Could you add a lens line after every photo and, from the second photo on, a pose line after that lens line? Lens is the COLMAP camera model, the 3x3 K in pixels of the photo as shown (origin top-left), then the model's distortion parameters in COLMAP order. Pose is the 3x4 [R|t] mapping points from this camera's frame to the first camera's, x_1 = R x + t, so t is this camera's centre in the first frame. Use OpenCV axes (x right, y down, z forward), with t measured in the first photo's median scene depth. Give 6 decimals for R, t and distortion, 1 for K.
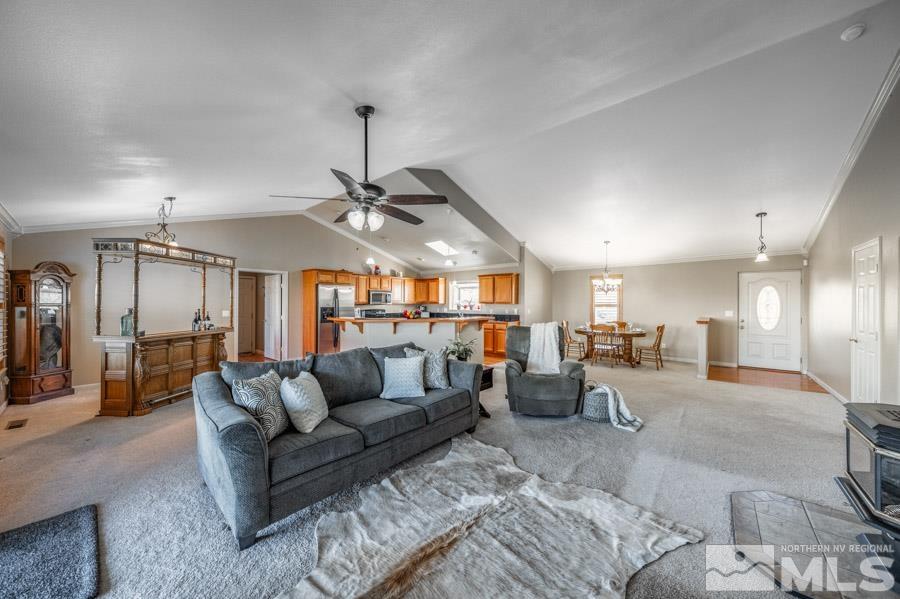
lens RADIAL K [[311.8, 0, 449.3], [0, 311.8, 302.8], [0, 0, 1]] dist [0.000173, -0.000106]
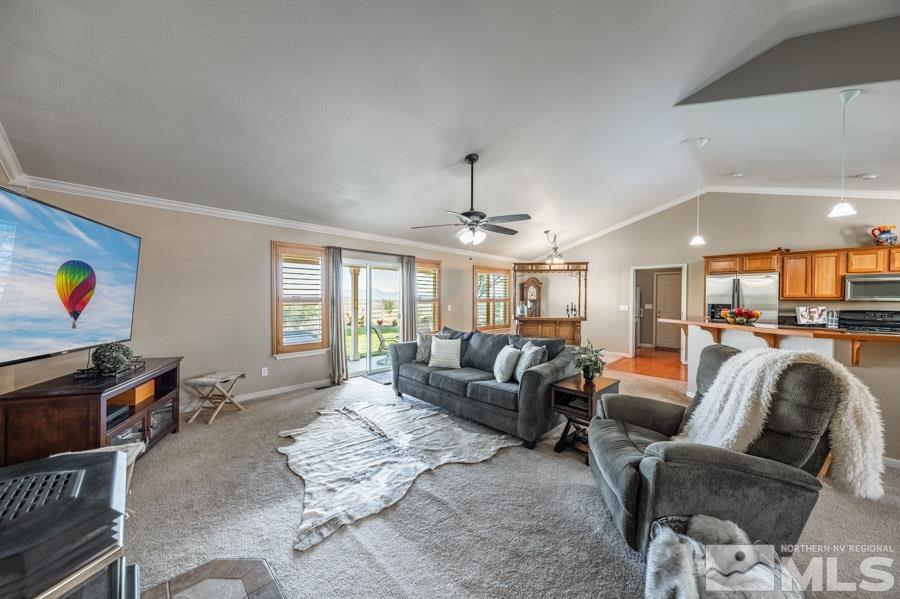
lens RADIAL K [[311.8, 0, 449.3], [0, 311.8, 302.8], [0, 0, 1]] dist [0.000173, -0.000106]
pose [[-0.083950, 0.010804, -0.996411, 1.031408], [-0.000937, 0.999940, 0.010921, 0.007984], [0.996470, 0.001850, -0.083935, 0.935139]]
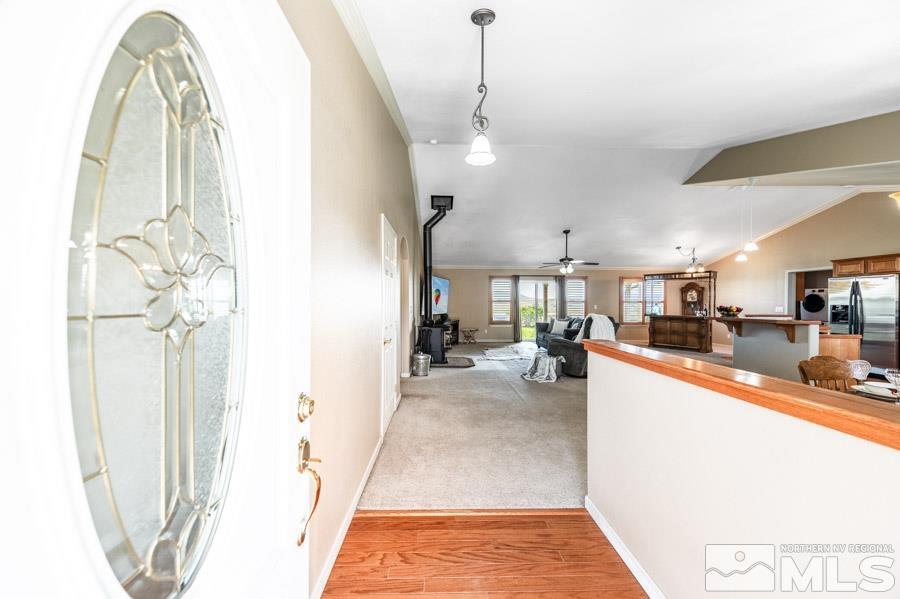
lens RADIAL K [[311.8, 0, 449.3], [0, 311.8, 302.8], [0, 0, 1]] dist [0.000173, -0.000106]
pose [[-0.745422, -0.007249, -0.666554, 2.200350], [-0.007305, 0.999970, -0.002706, 0.040979], [0.666553, 0.002852, -0.745452, 2.186608]]
